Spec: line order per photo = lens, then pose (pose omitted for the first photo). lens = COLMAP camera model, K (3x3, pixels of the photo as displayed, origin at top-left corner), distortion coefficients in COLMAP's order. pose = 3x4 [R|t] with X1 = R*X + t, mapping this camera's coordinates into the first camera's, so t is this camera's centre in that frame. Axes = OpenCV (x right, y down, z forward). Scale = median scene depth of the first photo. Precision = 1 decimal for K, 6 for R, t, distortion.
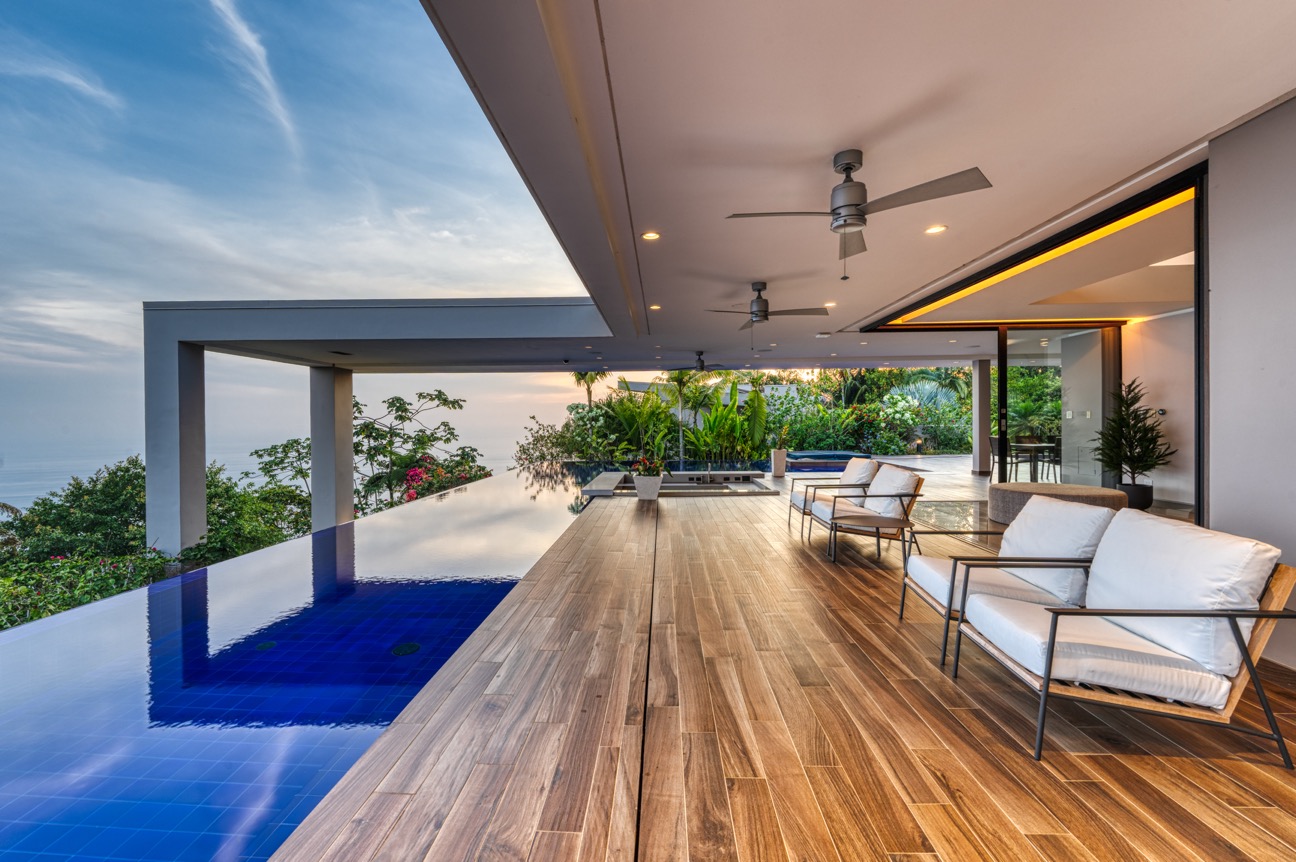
lens RADIAL K [[551.6, 0, 648.0], [0, 551.6, 431.0], [0, 0, 1]] dist [0.002374, 0.000271]
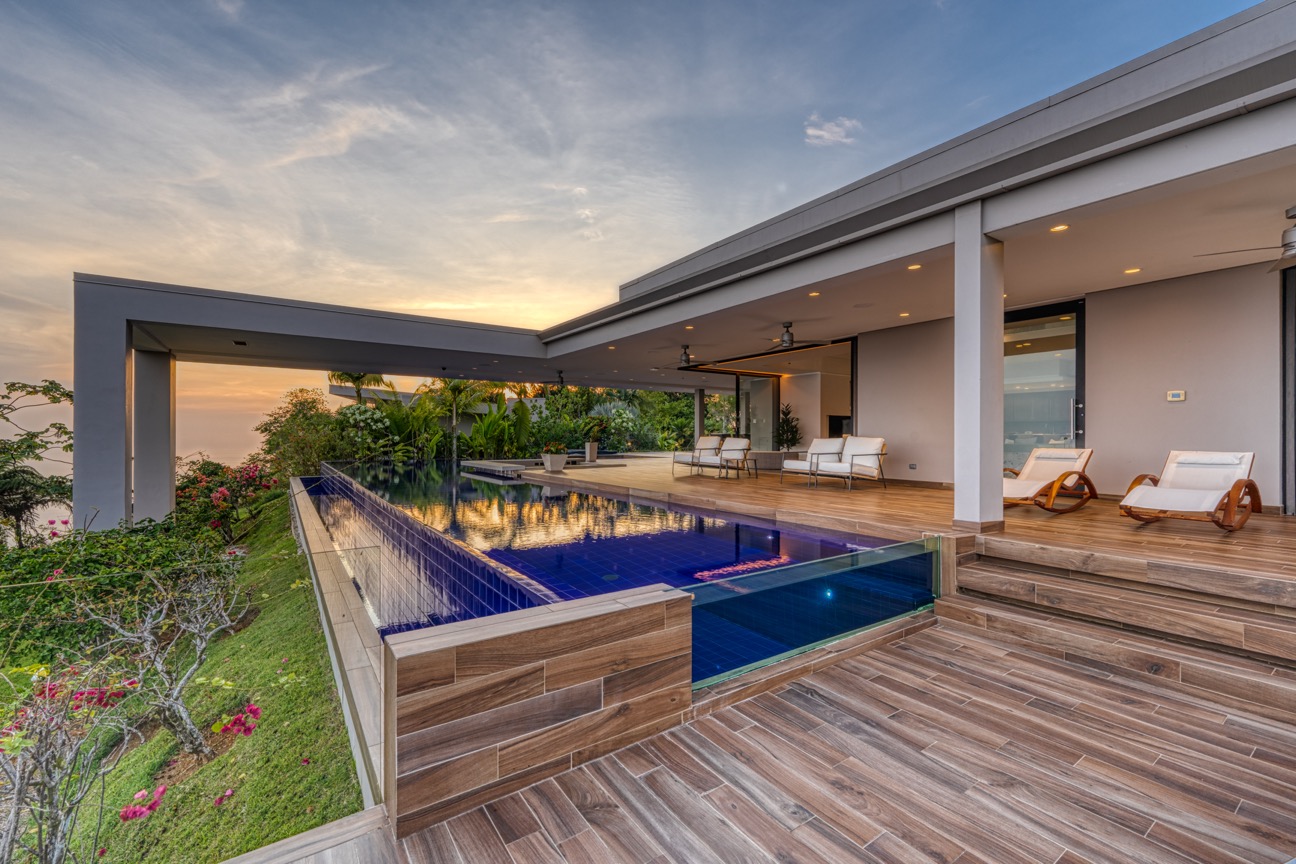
lens RADIAL K [[551.6, 0, 648.0], [0, 551.6, 432.0], [0, 0, 1]] dist [0.002374, 0.000271]
pose [[0.805529, 0.015109, 0.592364, -0.315324], [0.000224, 0.999667, -0.025802, 0.027403], [-0.592557, 0.020917, 0.805257, -0.151938]]
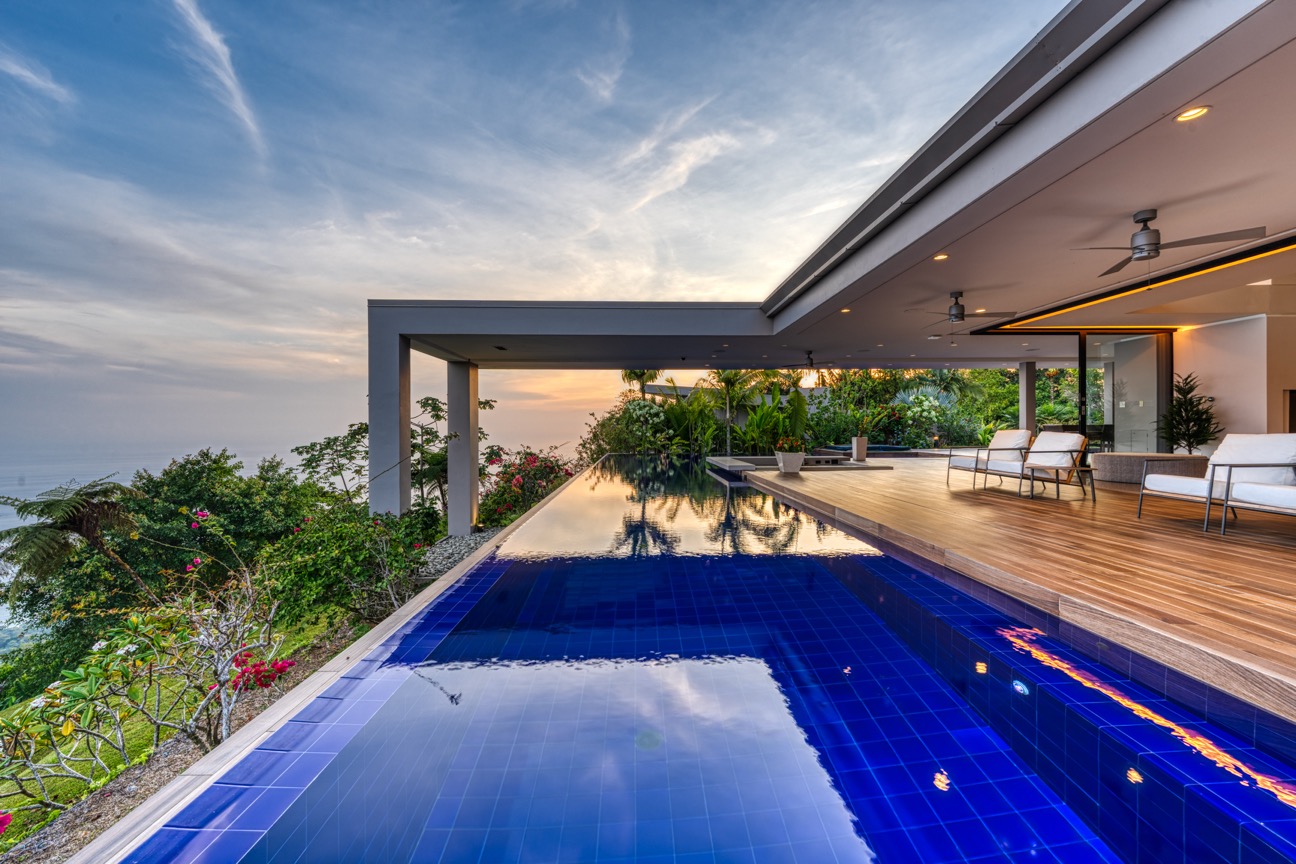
lens RADIAL K [[540.9, 0, 649.7], [0, 540.9, 433.2], [0, 0, 1]] dist [-0.000929, -0.000210]
pose [[0.998354, 0.003991, 0.057219, -0.170731], [-0.003533, 0.999961, -0.008114, 0.022790], [-0.057249, 0.007898, 0.998329, -0.069176]]
